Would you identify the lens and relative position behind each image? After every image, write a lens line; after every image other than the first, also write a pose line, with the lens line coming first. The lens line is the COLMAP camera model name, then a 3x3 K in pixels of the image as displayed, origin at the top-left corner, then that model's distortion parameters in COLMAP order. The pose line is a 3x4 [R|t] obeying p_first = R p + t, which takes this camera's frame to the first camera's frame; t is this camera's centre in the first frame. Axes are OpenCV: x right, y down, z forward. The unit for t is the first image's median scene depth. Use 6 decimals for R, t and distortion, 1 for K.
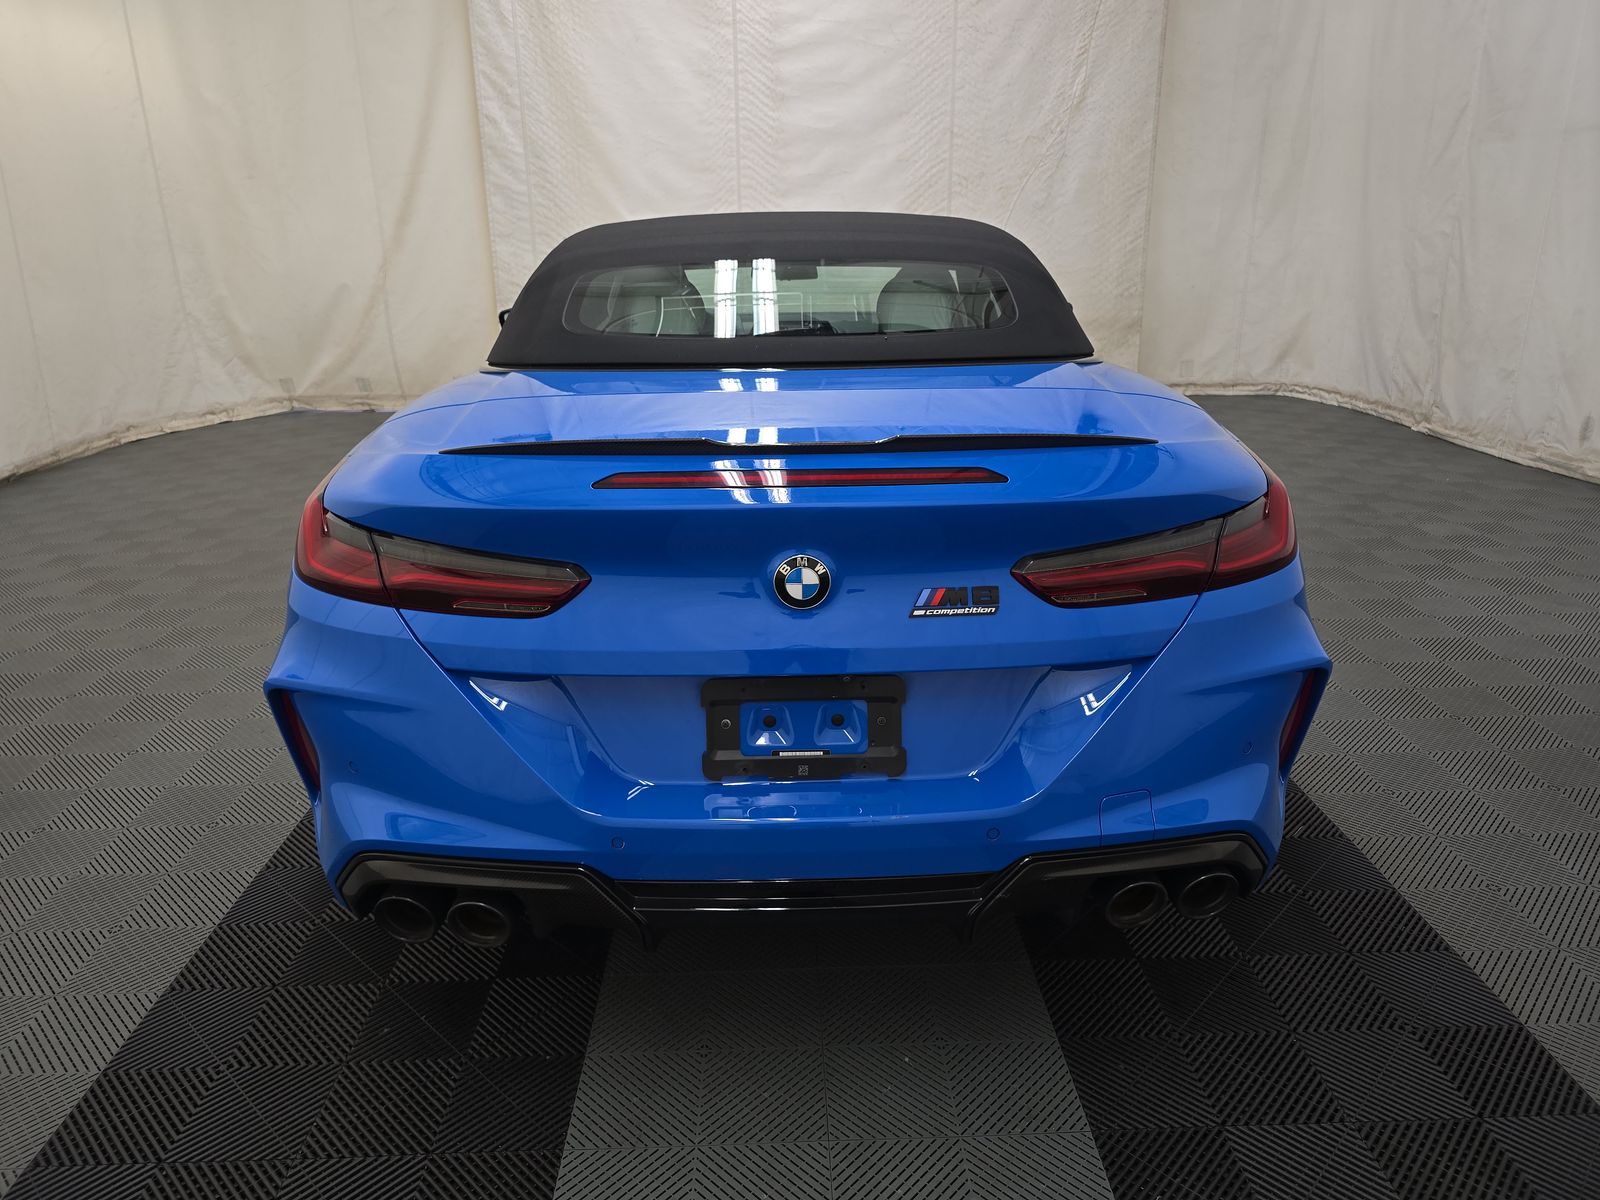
lens RADIAL K [[1090.3, 0, 786.1], [0, 1090.3, 583.5], [0, 0, 1]] dist [-0.001065, -0.025266]
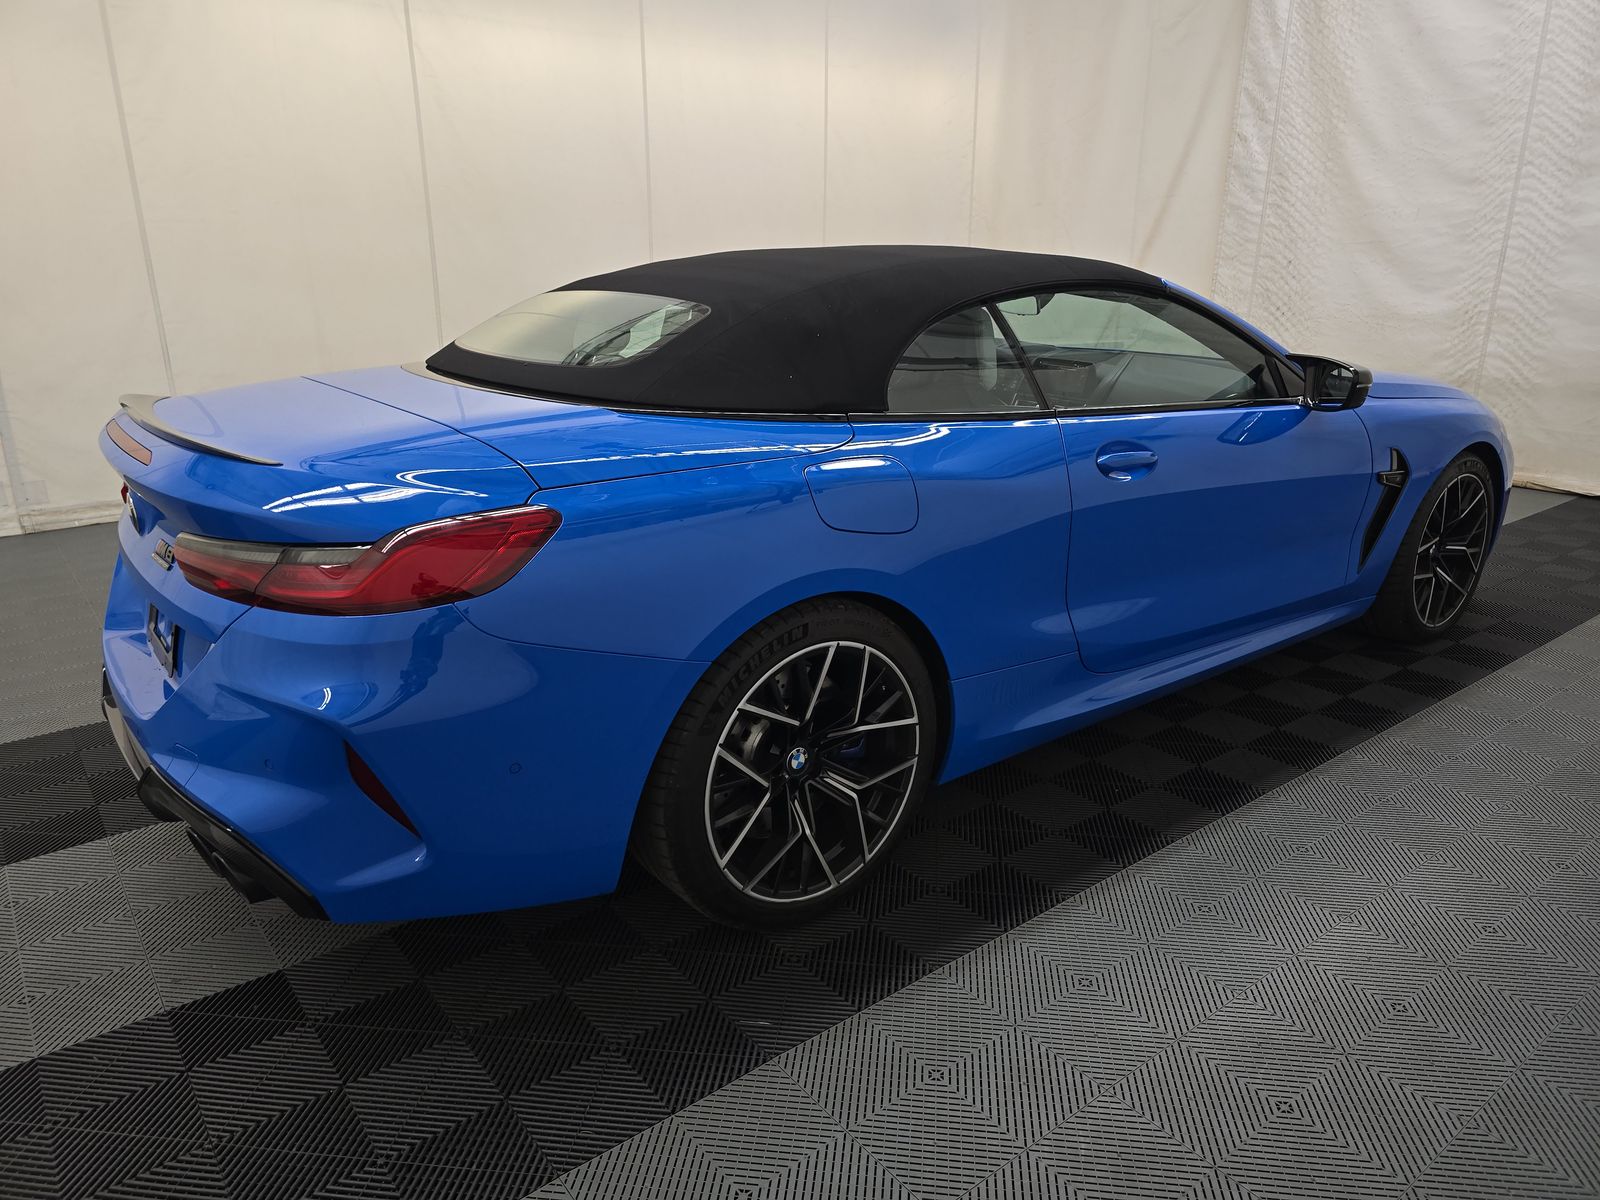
lens RADIAL K [[1090.3, 0, 796.0], [0, 1090.3, 602.3], [0, 0, 1]] dist [-0.001065, -0.025266]
pose [[0.588804, 0.247723, -0.769378, 0.333098], [-0.252608, 0.960594, 0.115970, -0.043626], [0.767788, 0.126067, 0.628178, 0.145478]]
